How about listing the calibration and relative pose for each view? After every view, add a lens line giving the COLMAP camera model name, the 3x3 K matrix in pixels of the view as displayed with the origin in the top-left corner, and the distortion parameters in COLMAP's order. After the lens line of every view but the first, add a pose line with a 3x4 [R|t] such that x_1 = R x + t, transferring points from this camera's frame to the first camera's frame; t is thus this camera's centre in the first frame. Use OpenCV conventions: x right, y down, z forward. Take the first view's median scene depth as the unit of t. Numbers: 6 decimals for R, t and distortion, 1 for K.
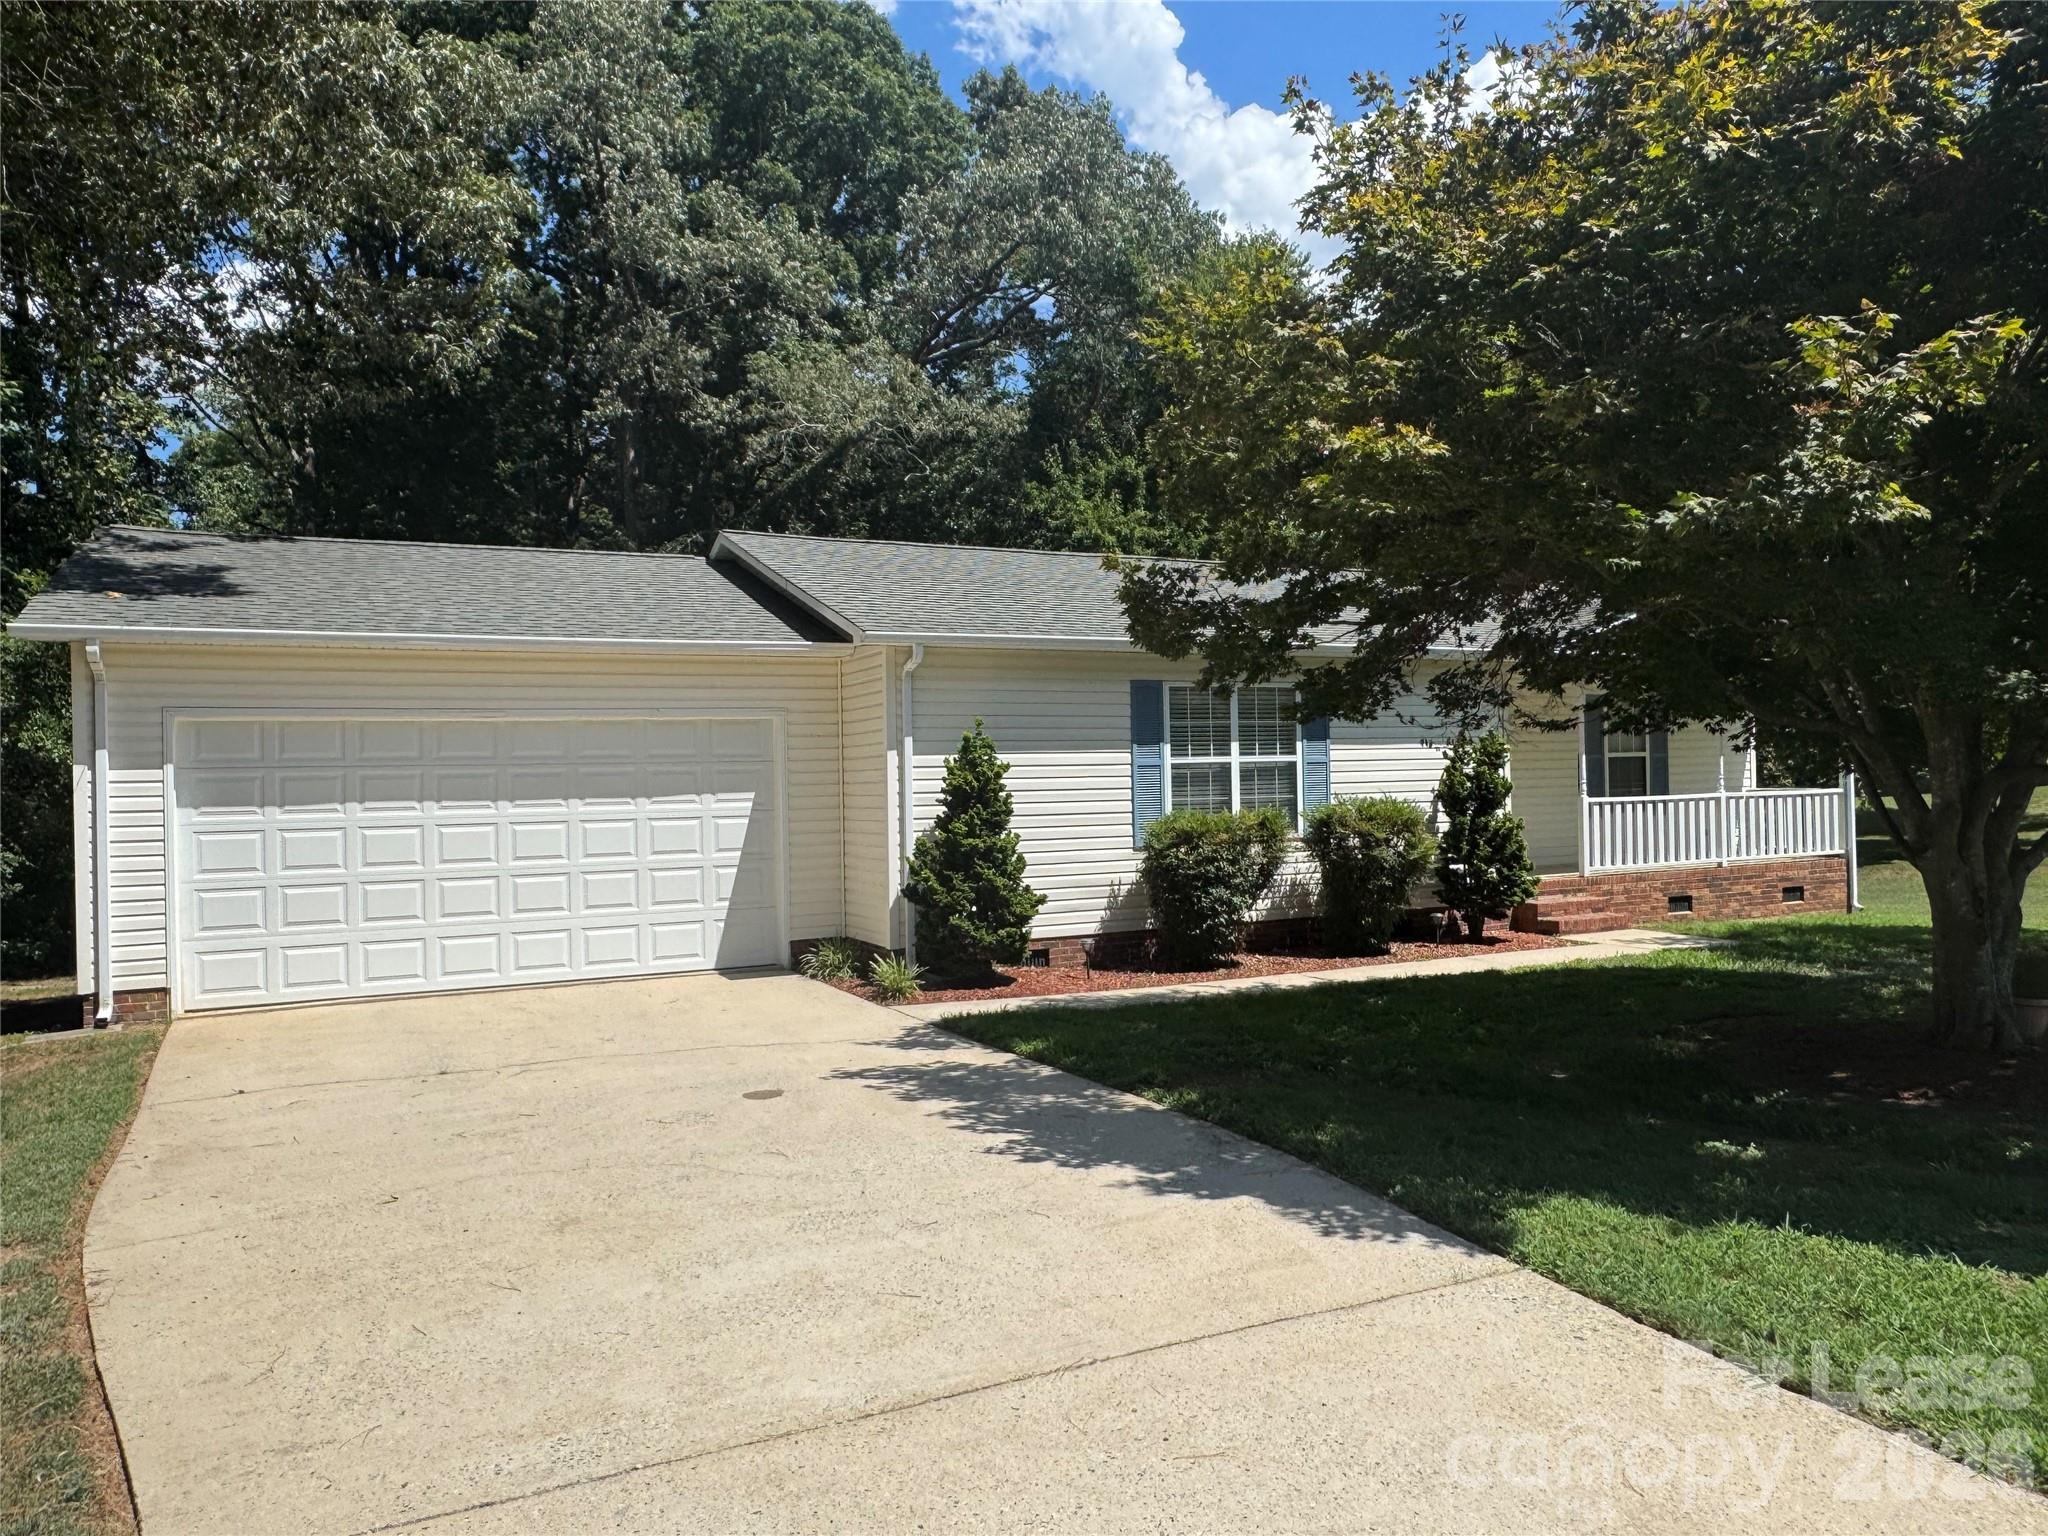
lens RADIAL K [[1399.7, 0, 1024.0], [0, 1399.7, 768.0], [0, 0, 1]] dist [-0.043216, 0.000853]
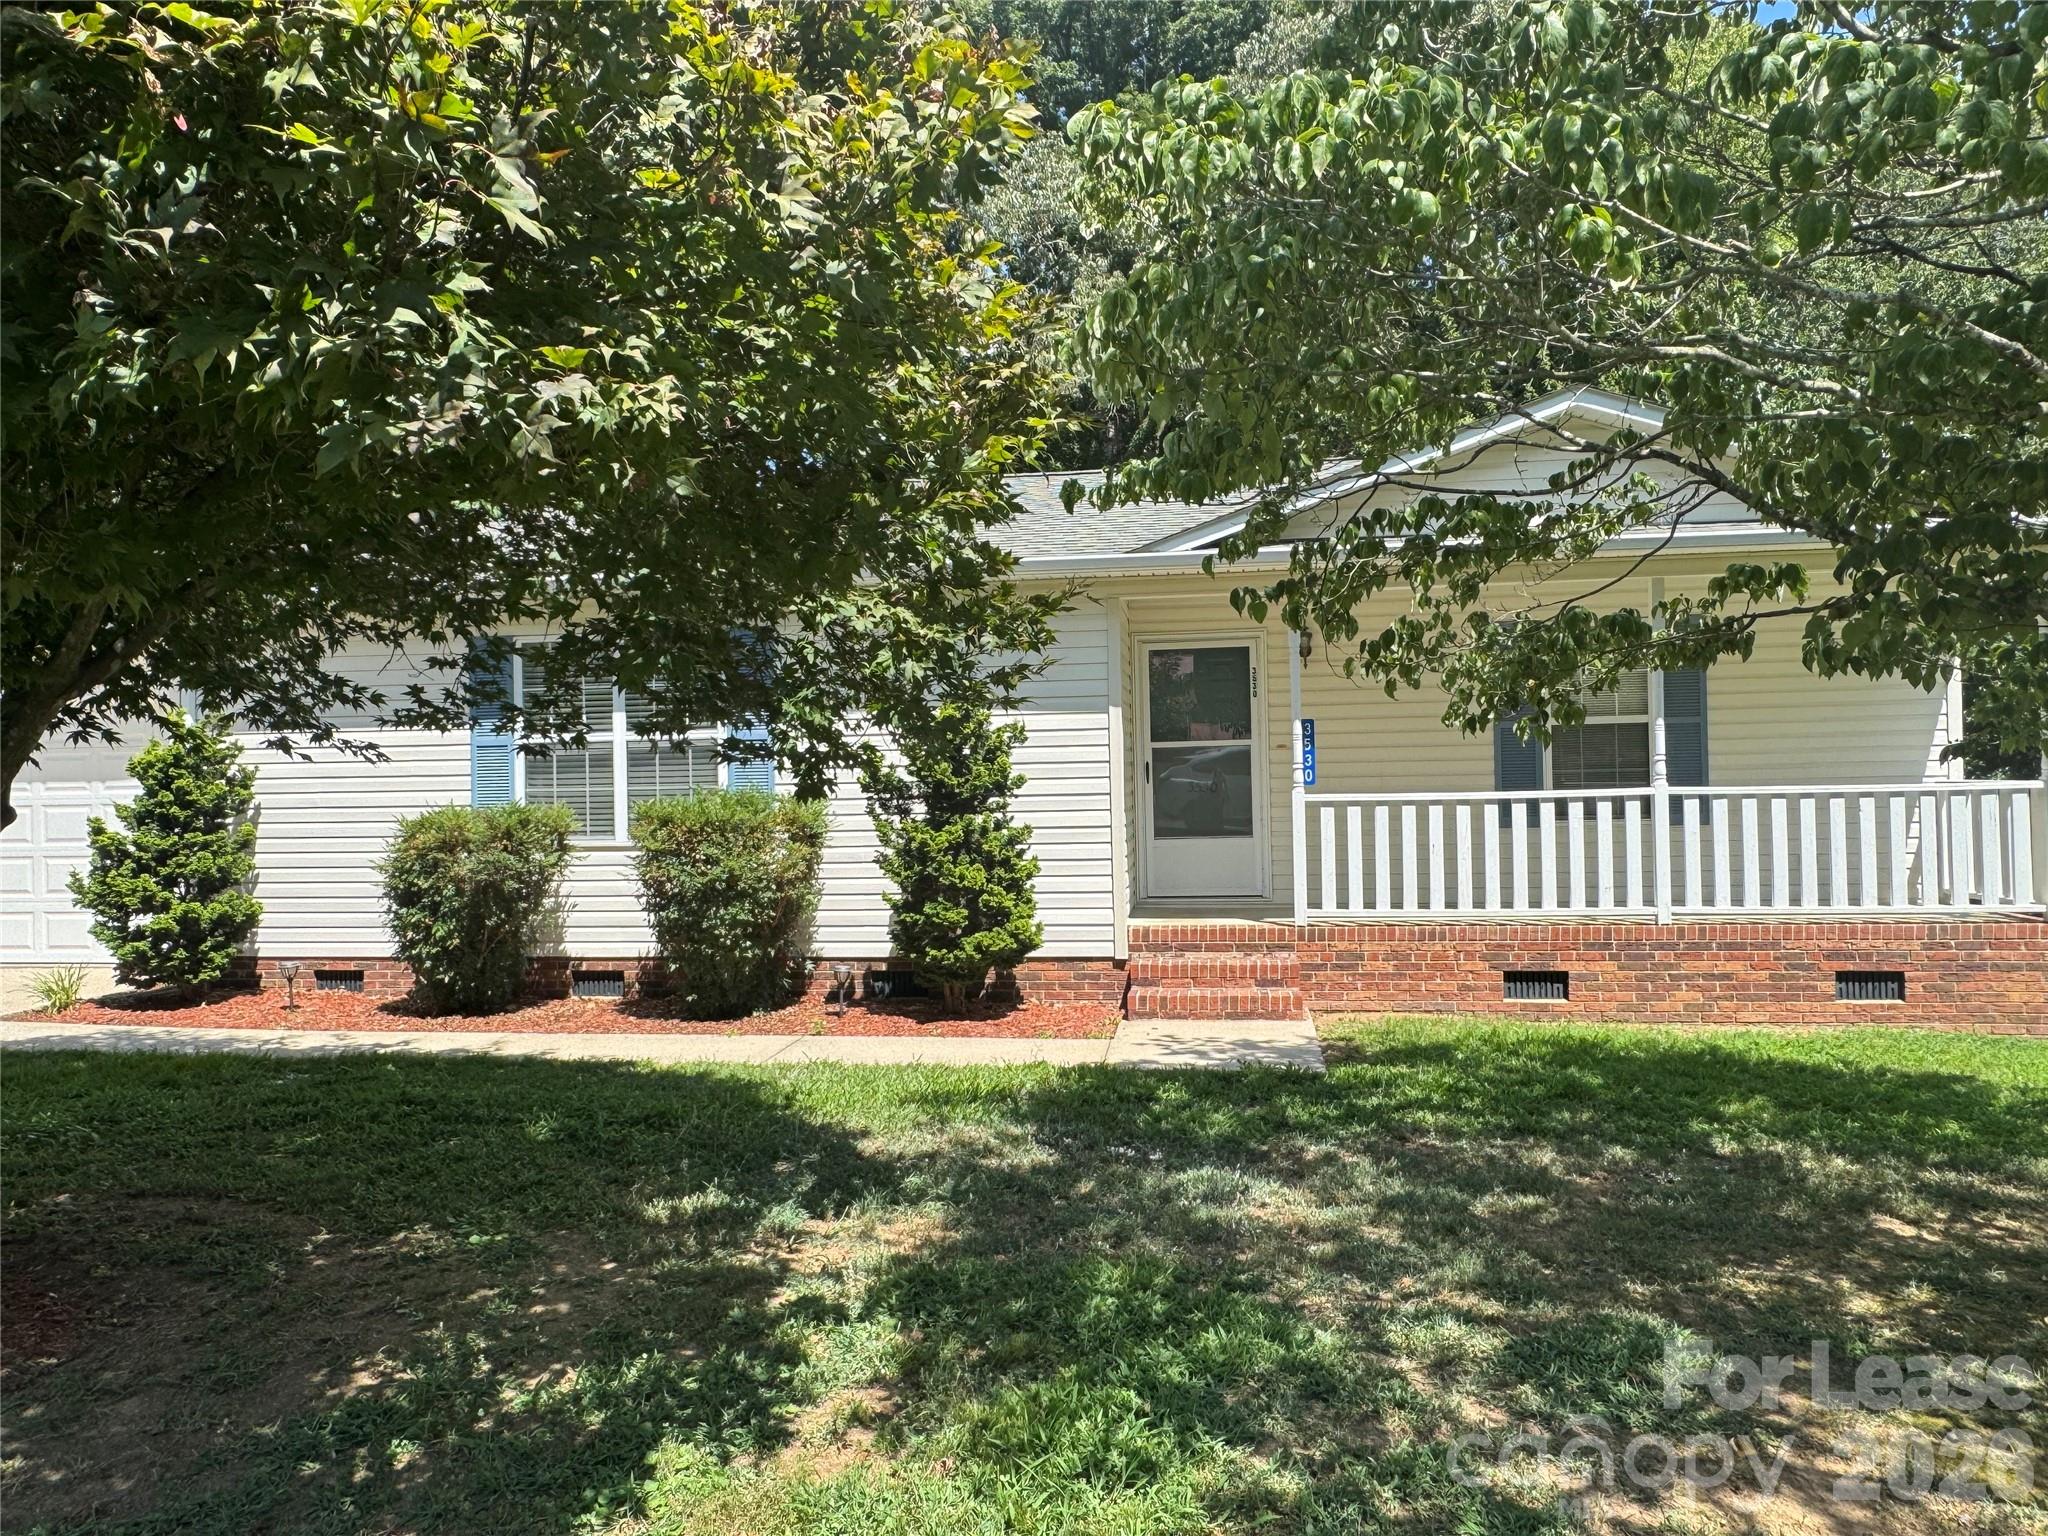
lens RADIAL K [[1323.4, 0, 1024.0], [0, 1323.4, 768.0], [0, 0, 1]] dist [-0.018934, 0.000687]
pose [[0.826149, 0.010763, -0.563349, 0.631213], [0.010233, 0.999366, 0.034100, -0.010774], [0.563359, -0.033936, 0.825515, 0.463147]]
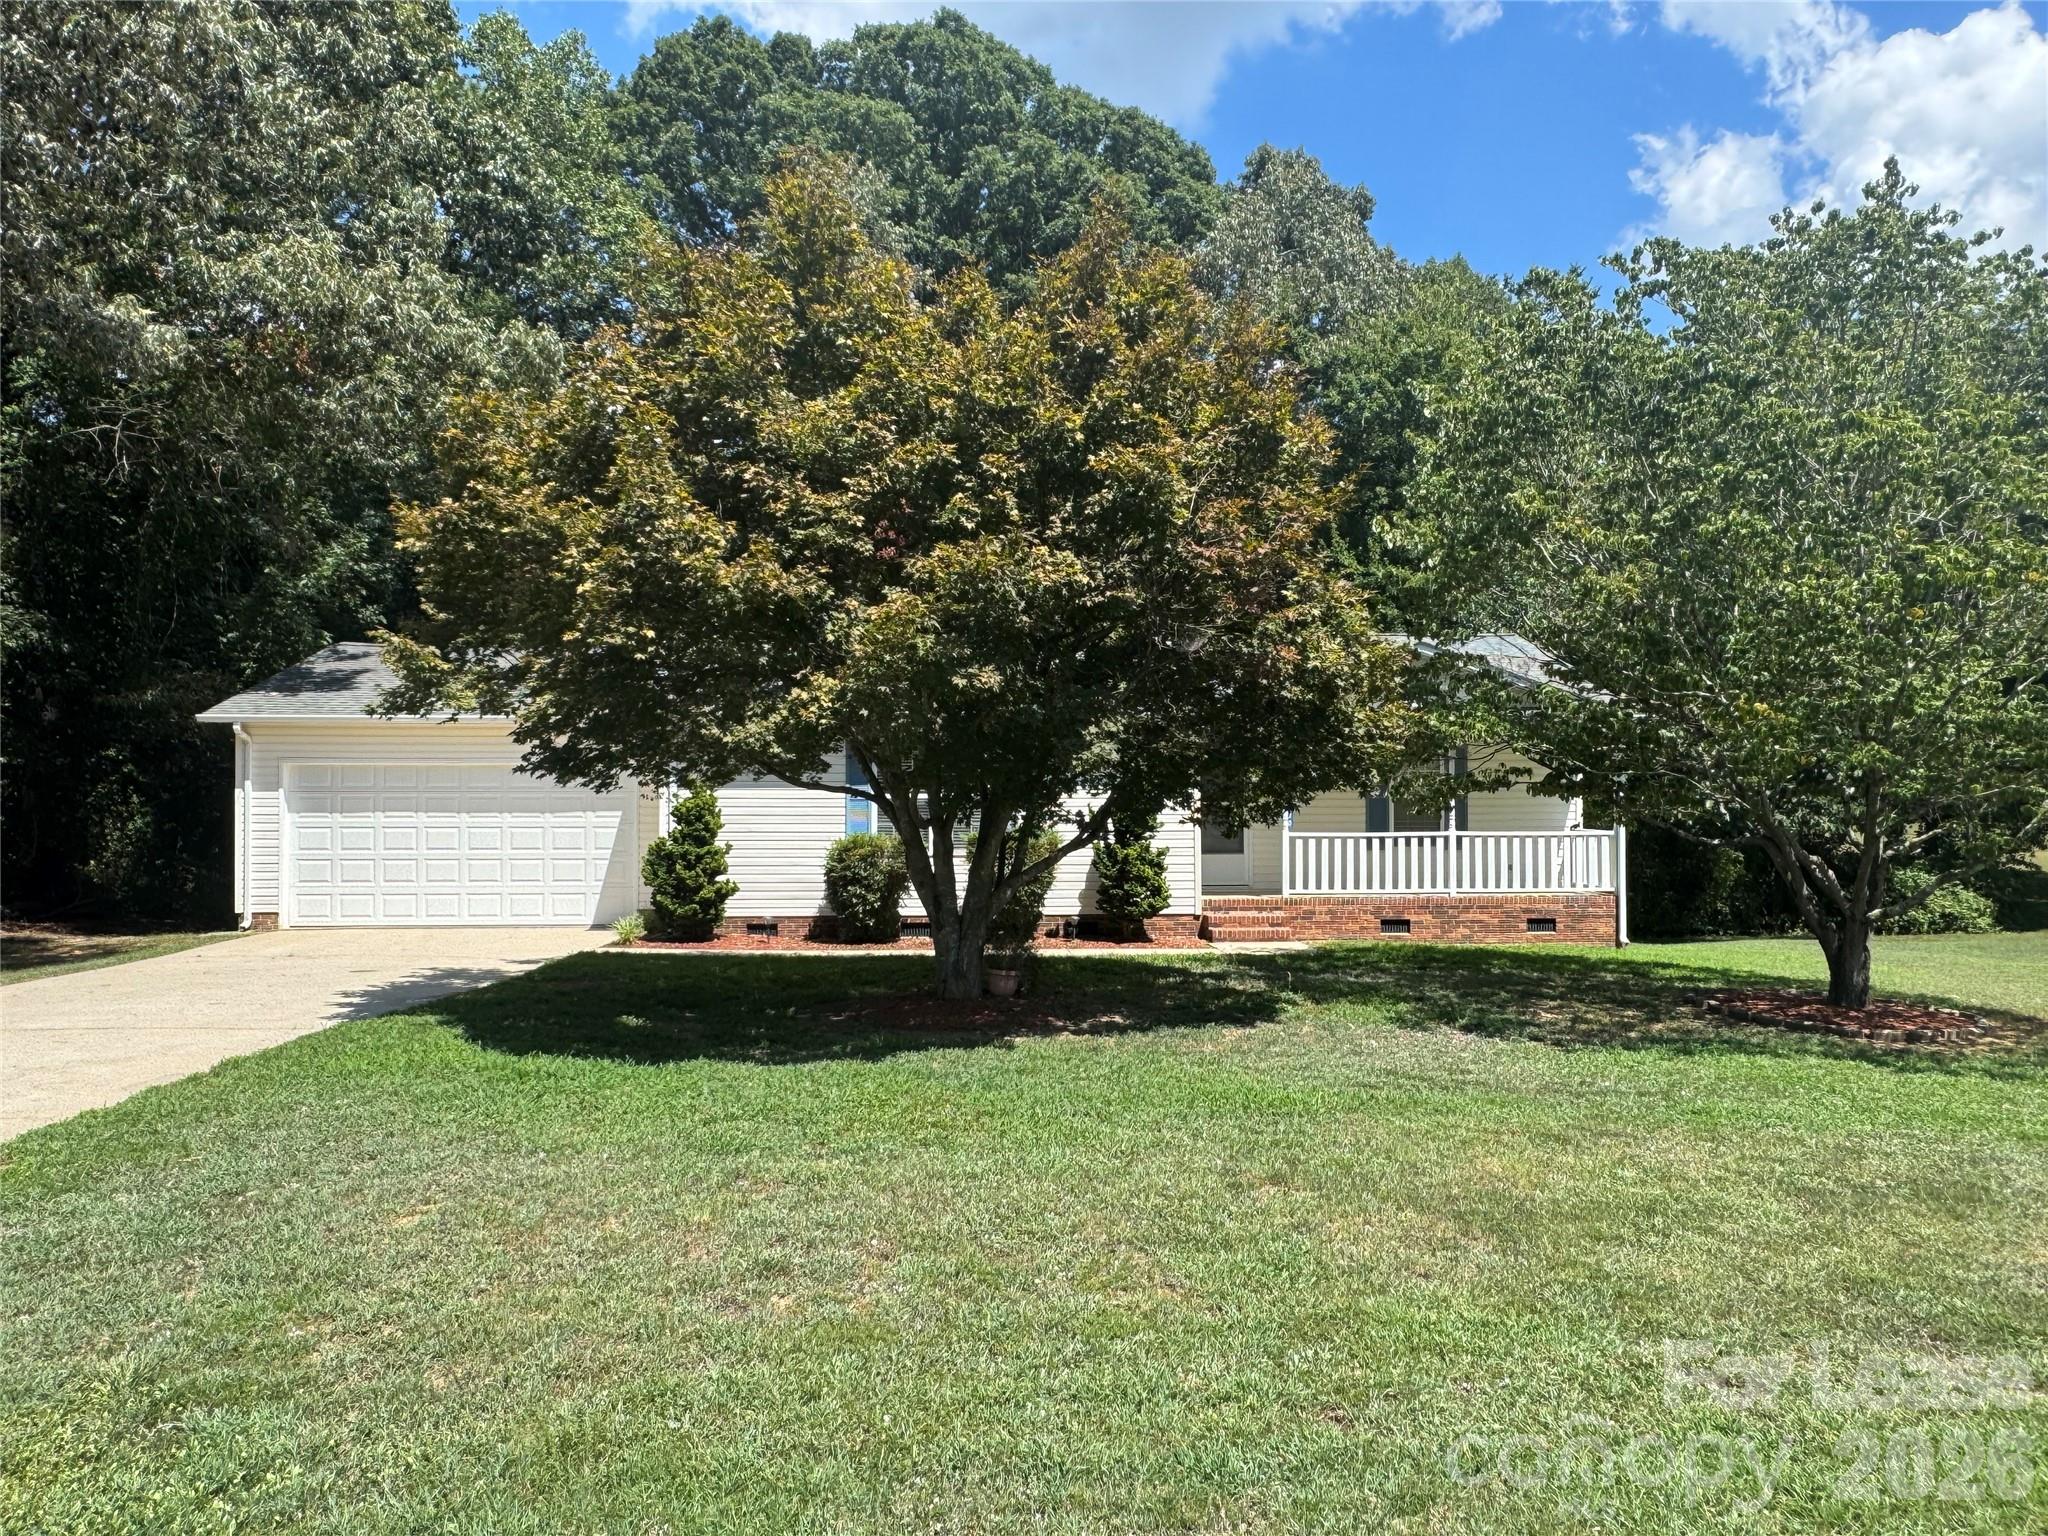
lens RADIAL K [[1323.4, 0, 1024.0], [0, 1323.4, 768.0], [0, 0, 1]] dist [-0.018934, 0.000687]
pose [[0.925124, 0.019574, -0.379159, 0.631897], [-0.016345, 0.999798, 0.011734, -0.044874], [0.379312, -0.004658, 0.925257, -0.154494]]
